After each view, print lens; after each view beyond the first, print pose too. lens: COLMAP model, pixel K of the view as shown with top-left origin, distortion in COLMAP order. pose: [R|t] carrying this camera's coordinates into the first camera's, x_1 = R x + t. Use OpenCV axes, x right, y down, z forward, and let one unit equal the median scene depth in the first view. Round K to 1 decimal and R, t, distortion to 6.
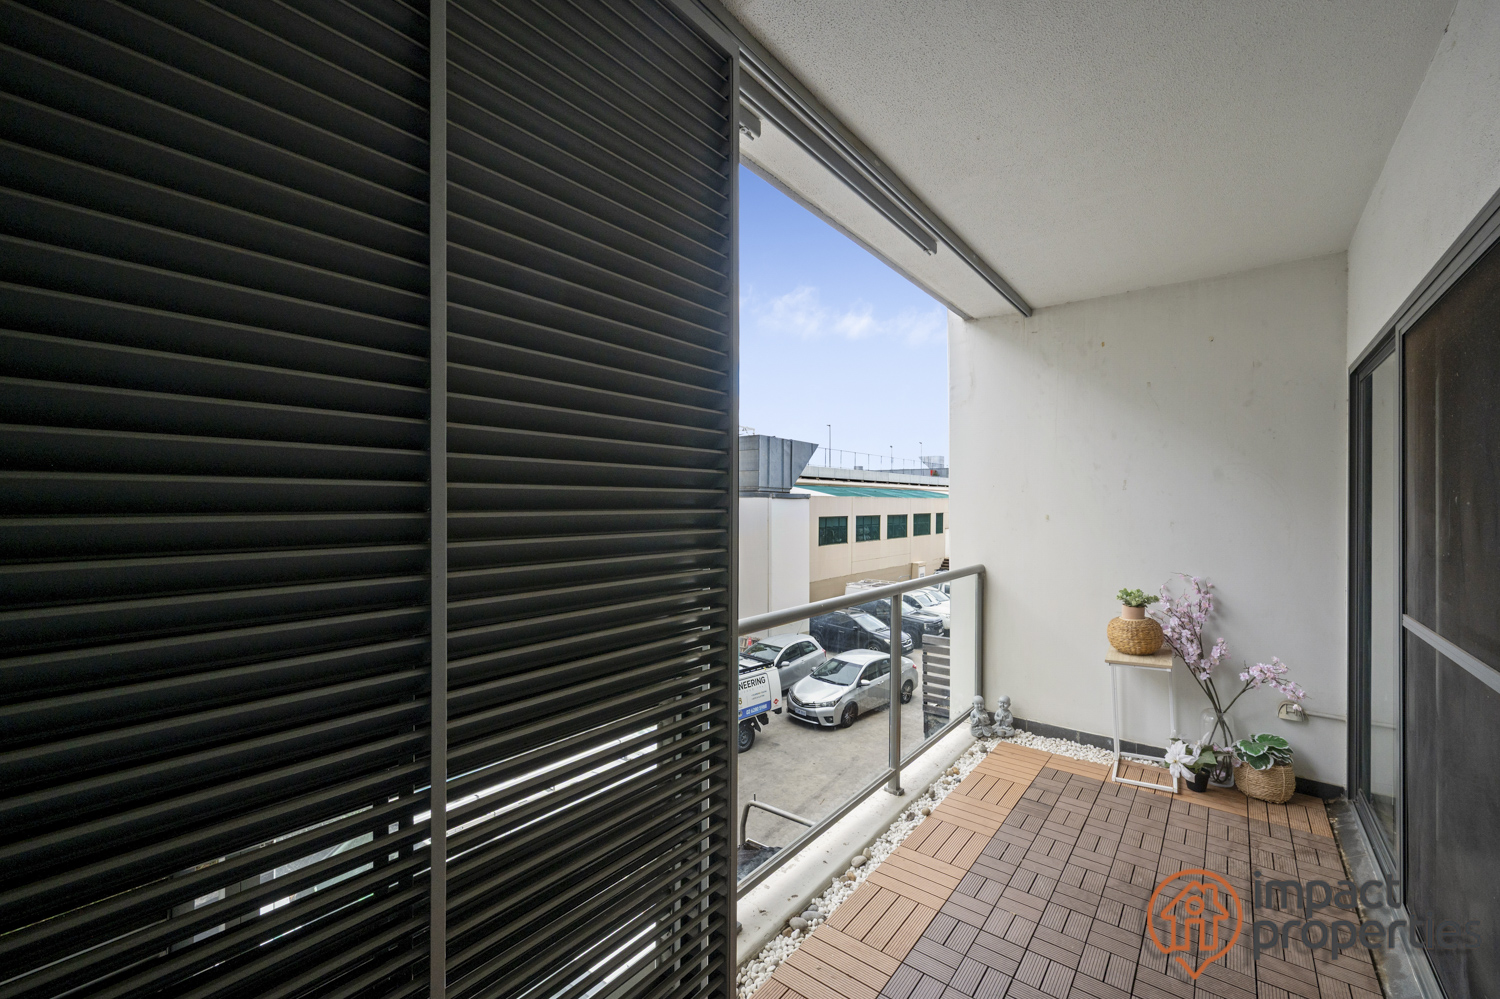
lens RADIAL K [[593.6, 0, 742.5], [0, 593.6, 501.1], [0, 0, 1]] dist [-0.000820, 0.000185]
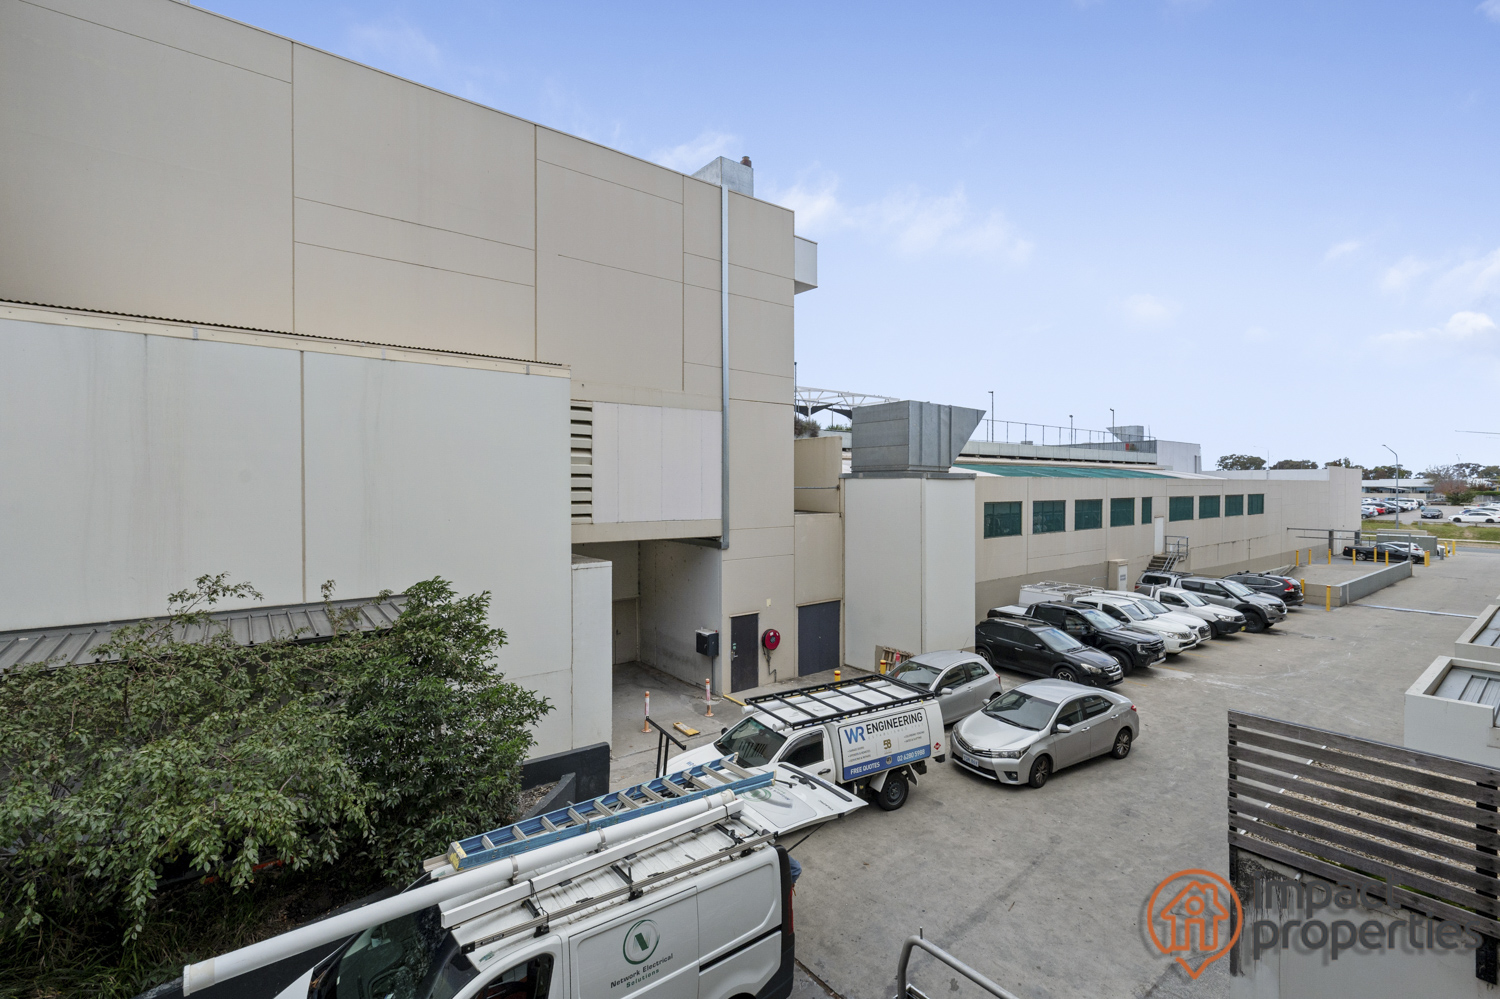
lens RADIAL K [[639.8, 0, 748.4], [0, 639.8, 496.3], [0, 0, 1]] dist [0.002357, 0.000083]
pose [[0.978525, -0.004409, -0.206080, -0.007904], [0.007780, 0.999849, 0.015547, 0.003234], [0.205980, -0.016817, 0.978412, 0.126528]]
